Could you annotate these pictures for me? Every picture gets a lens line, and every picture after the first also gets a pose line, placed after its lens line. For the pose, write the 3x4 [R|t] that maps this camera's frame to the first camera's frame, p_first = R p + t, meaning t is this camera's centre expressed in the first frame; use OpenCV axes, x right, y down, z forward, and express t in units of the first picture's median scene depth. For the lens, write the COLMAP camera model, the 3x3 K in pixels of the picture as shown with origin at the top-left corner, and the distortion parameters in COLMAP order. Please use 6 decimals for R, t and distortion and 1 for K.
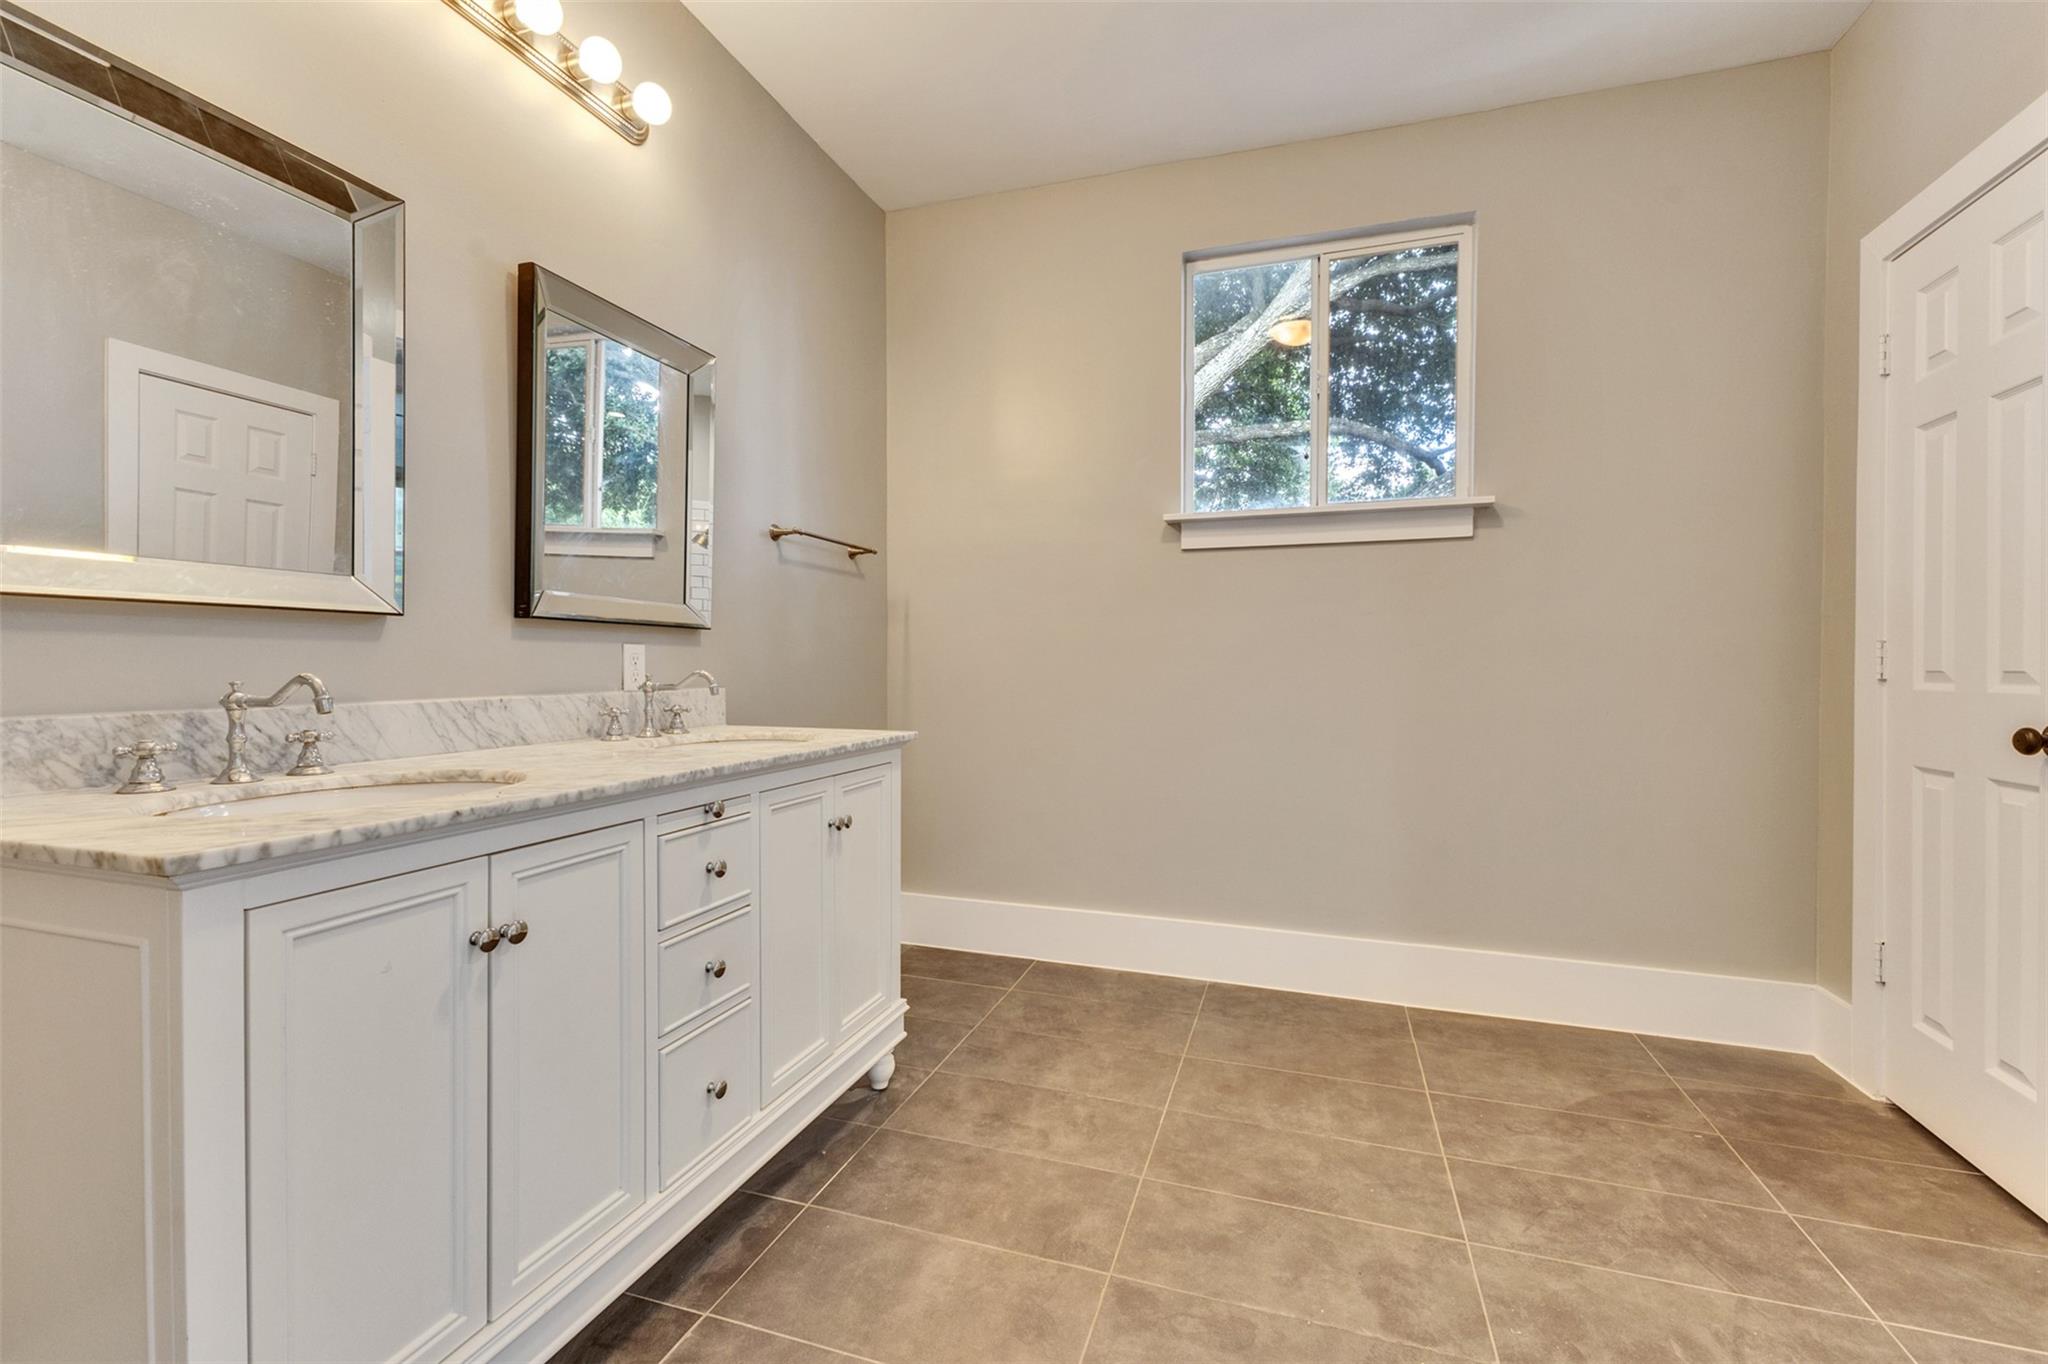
lens RADIAL K [[884.6, 0, 1001.8], [0, 884.6, 676.1], [0, 0, 1]] dist [0.012937, -0.001631]
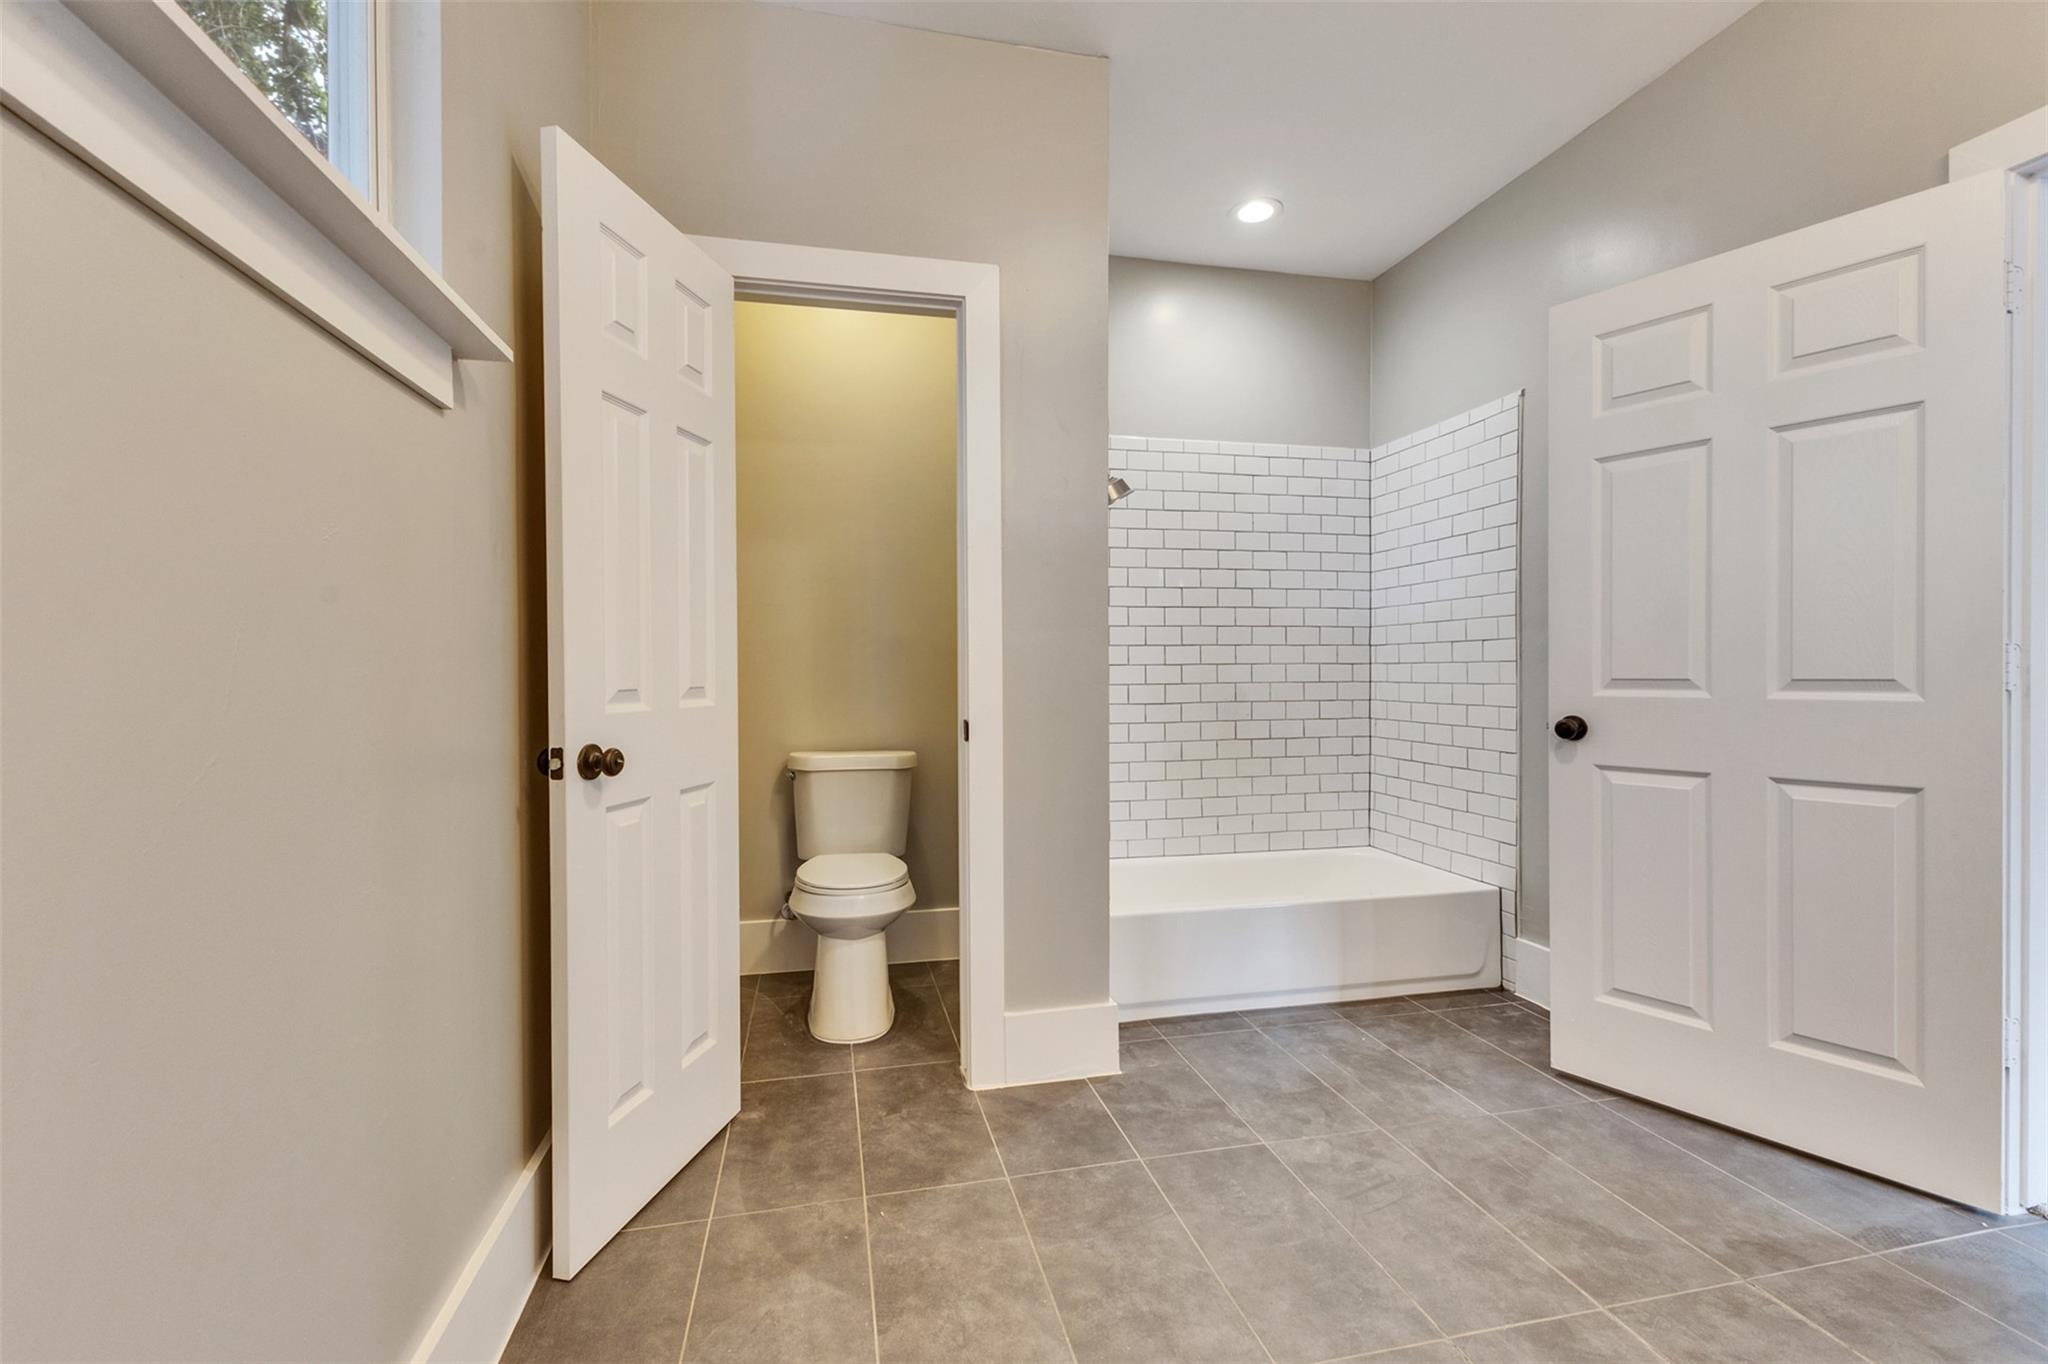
lens RADIAL K [[884.6, 0, 1005.2], [0, 884.6, 675.3], [0, 0, 1]] dist [0.012937, -0.001631]
pose [[-0.527179, 0.000629, 0.849754, -0.053515], [0.021749, 0.999682, 0.012754, -0.034312], [-0.849476, 0.025205, -0.527025, 1.458327]]
